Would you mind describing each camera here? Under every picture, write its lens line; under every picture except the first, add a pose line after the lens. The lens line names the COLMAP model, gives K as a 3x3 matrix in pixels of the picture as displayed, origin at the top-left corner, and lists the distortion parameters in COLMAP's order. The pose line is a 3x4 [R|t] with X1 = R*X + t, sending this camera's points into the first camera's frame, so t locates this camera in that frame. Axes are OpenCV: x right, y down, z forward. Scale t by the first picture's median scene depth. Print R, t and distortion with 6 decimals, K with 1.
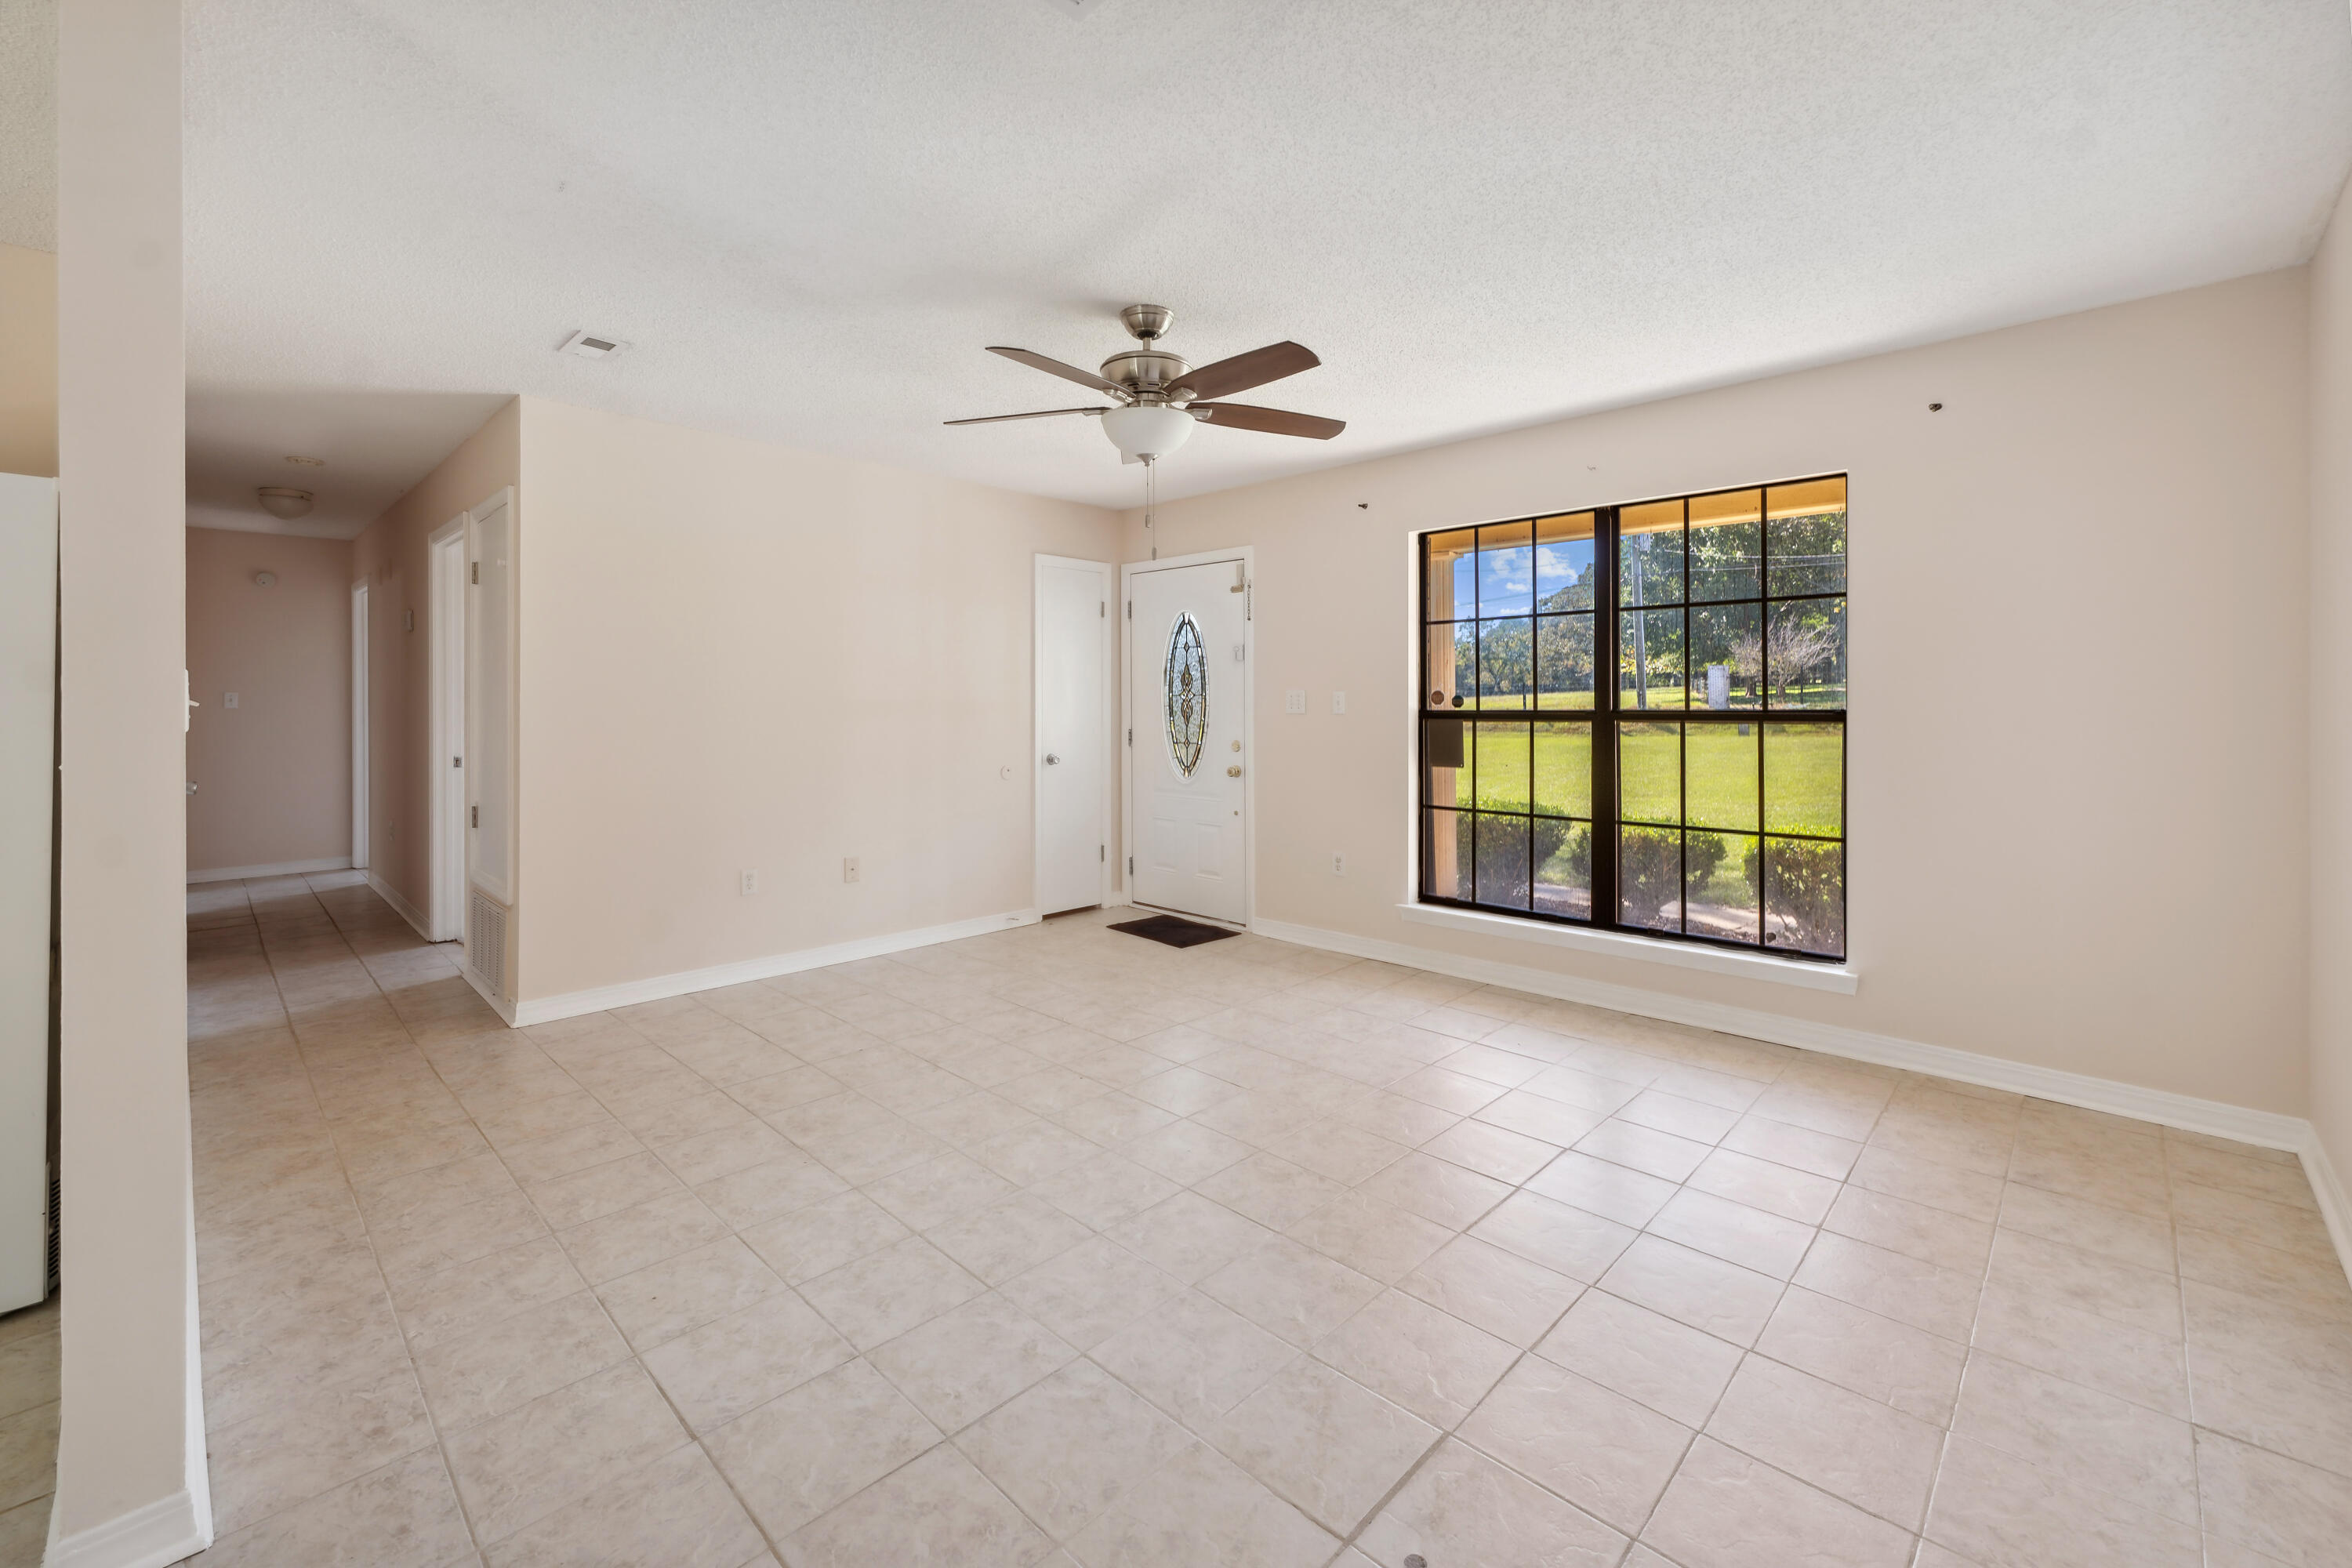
lens RADIAL K [[953.2, 0, 1214.1], [0, 953.2, 695.6], [0, 0, 1]] dist [0.003306, 0.000024]
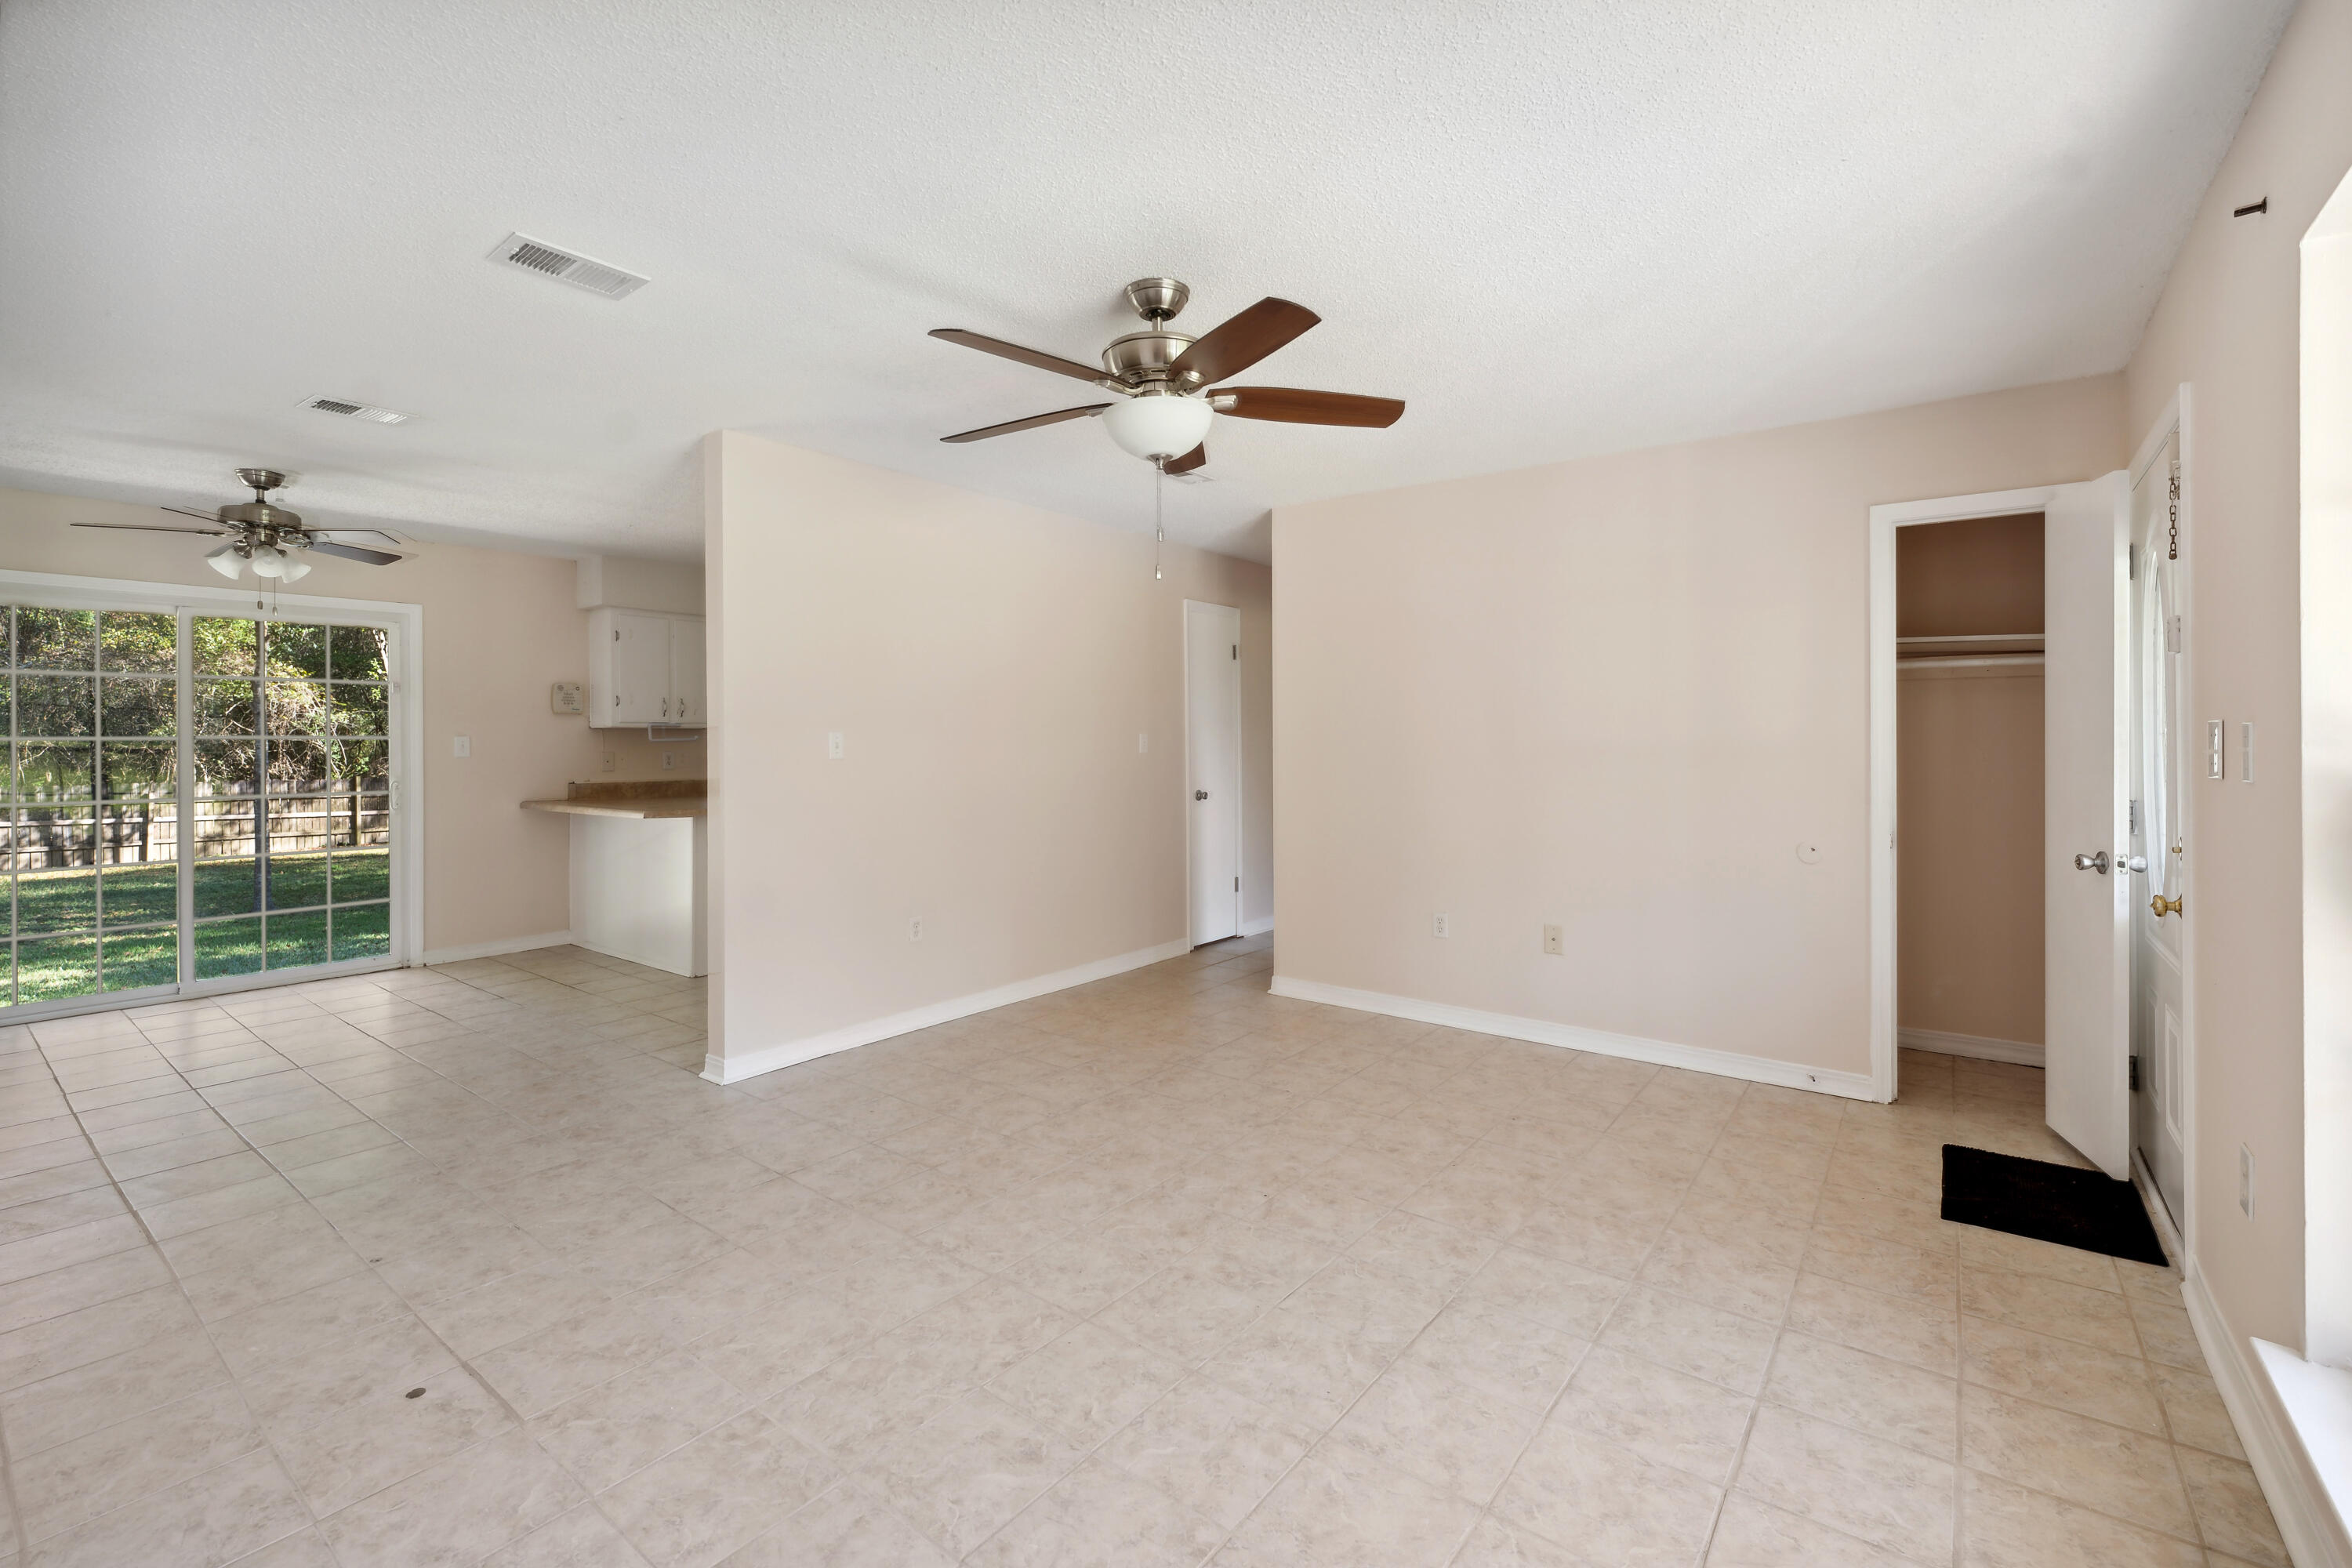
lens RADIAL K [[1036.5, 0, 1156.4], [0, 1036.5, 776.5], [0, 0, 1]] dist [-0.007043, -0.000396]
pose [[0.091586, 0.034640, -0.995195, 0.951593], [0.006915, 0.999349, 0.035421, 0.003252], [0.995773, -0.010126, 0.091286, 1.063971]]
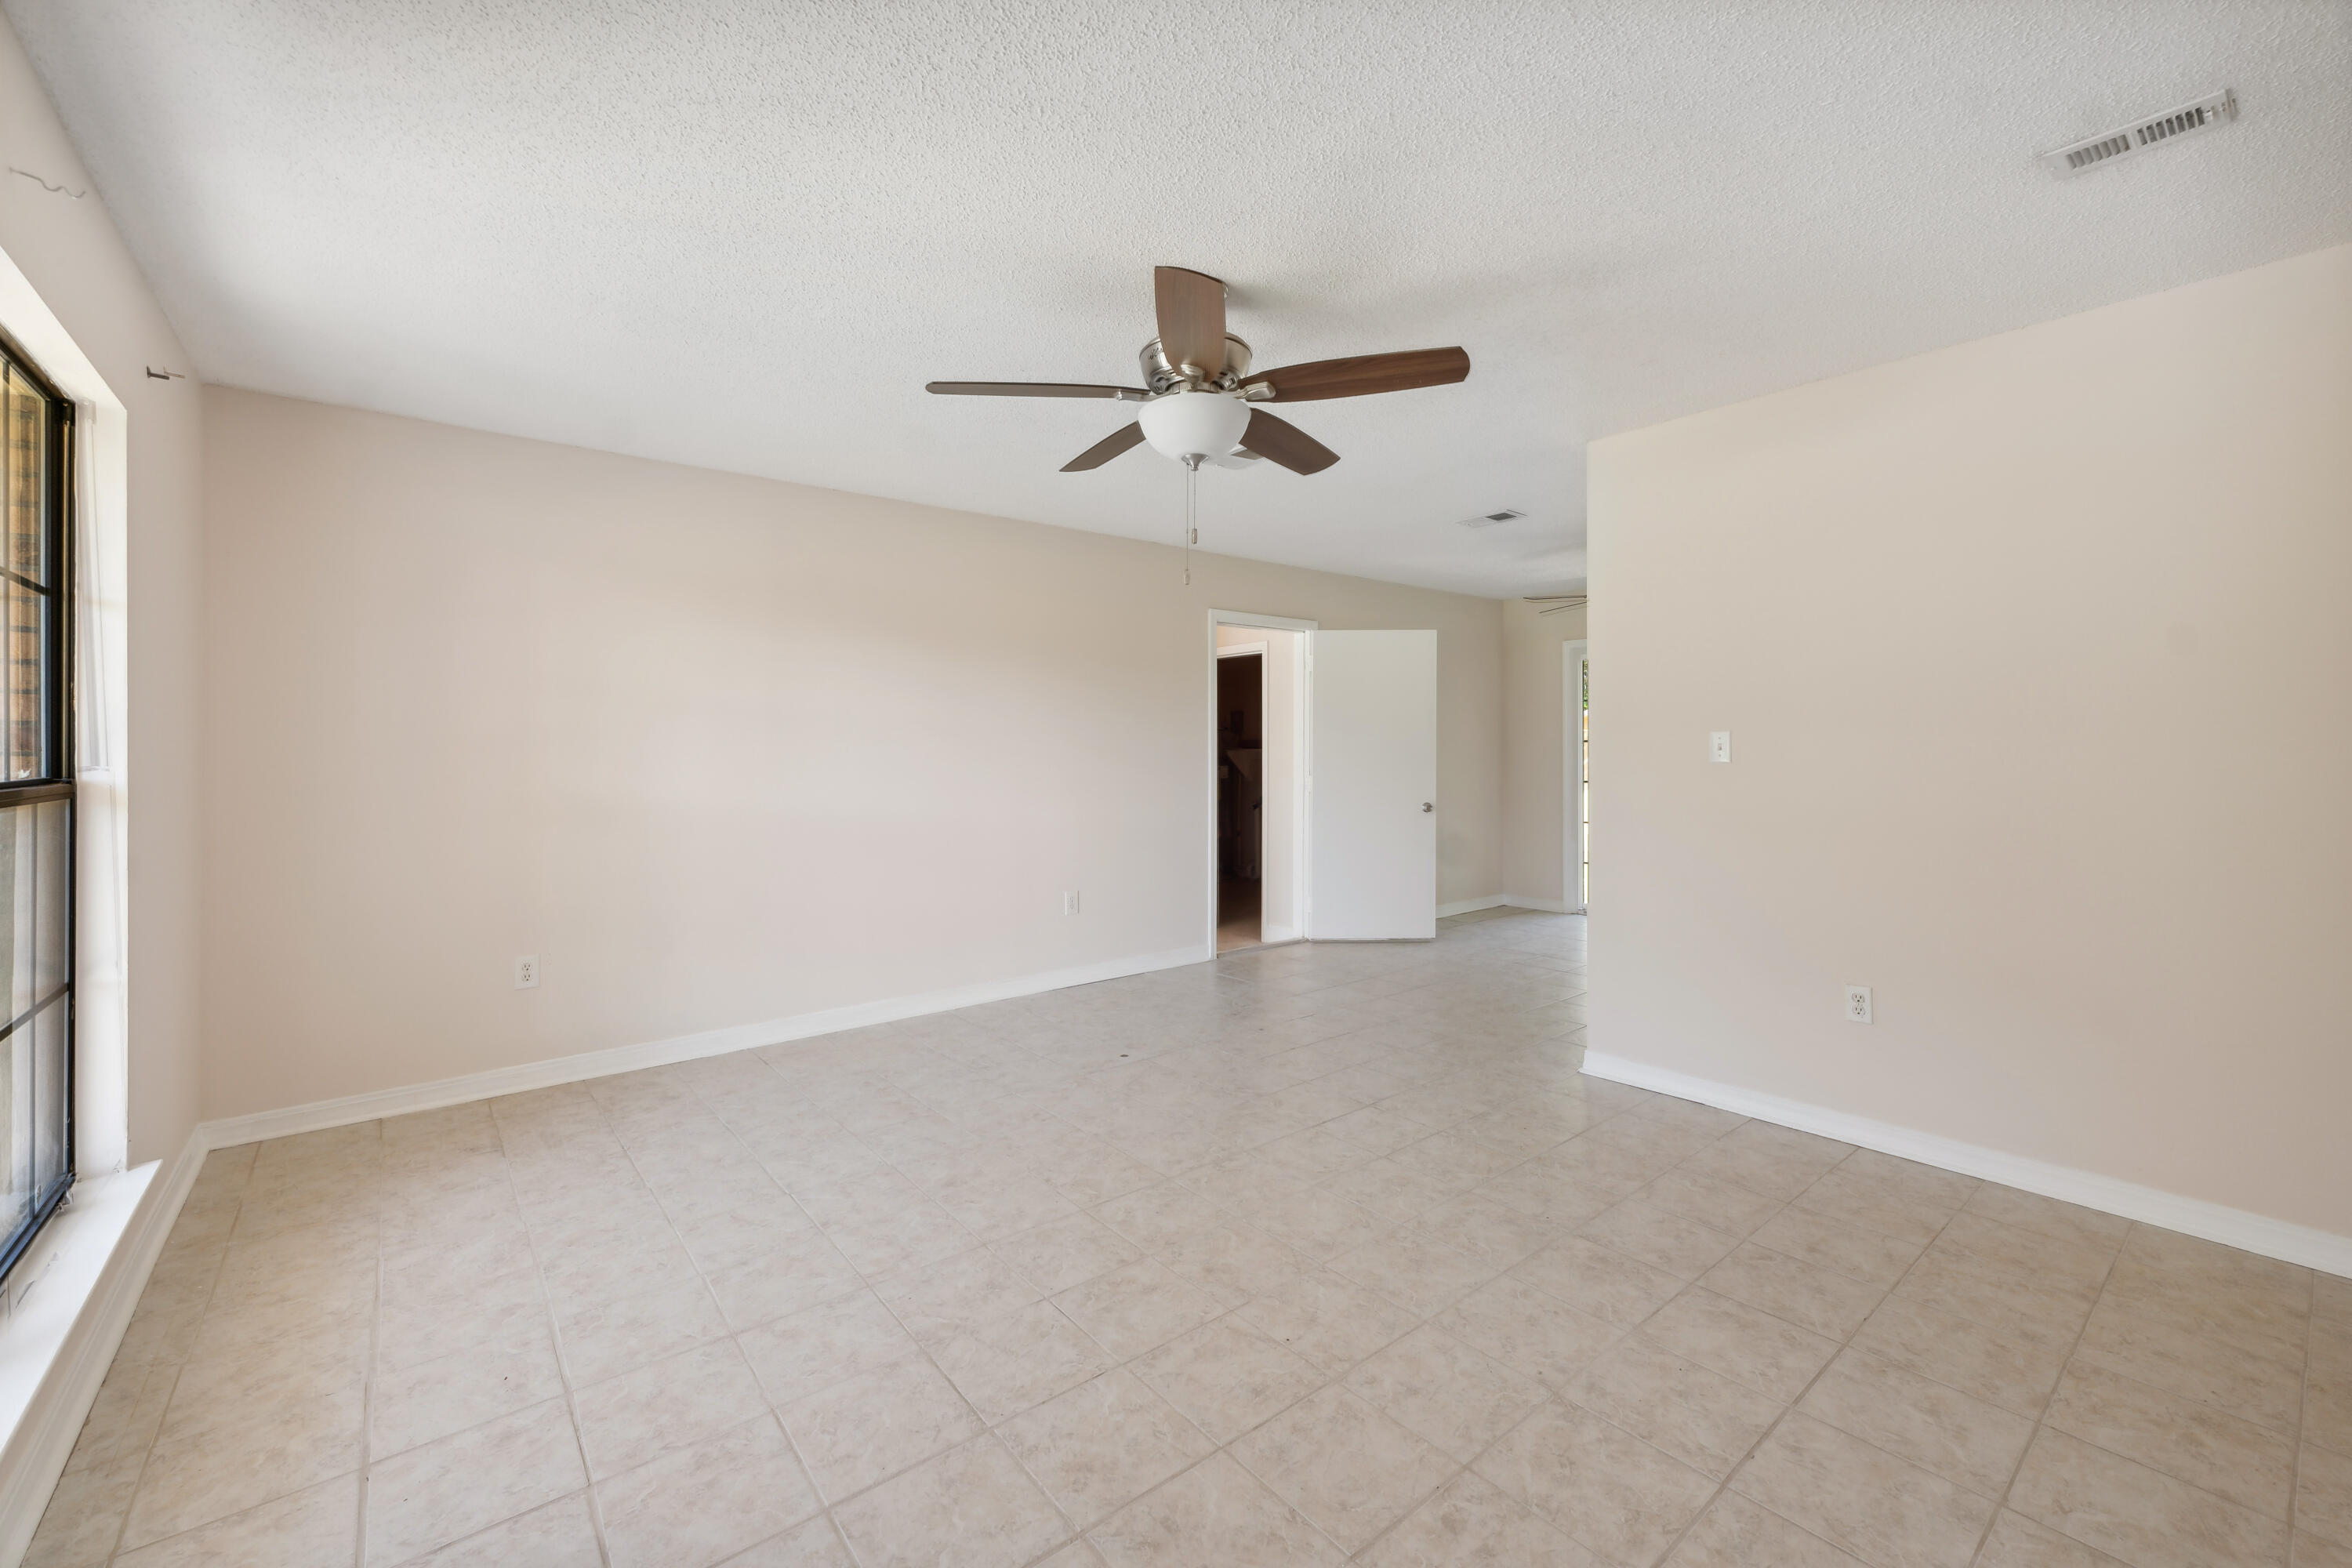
lens RADIAL K [[978.8, 0, 1187.2], [0, 978.8, 758.9], [0, 0, 1]] dist [0.001944, -0.000663]
pose [[-0.989794, 0.006596, 0.142354, -0.217445], [0.007726, 0.999943, 0.007388, 0.008507], [-0.142297, 0.008412, -0.989788, 2.131983]]
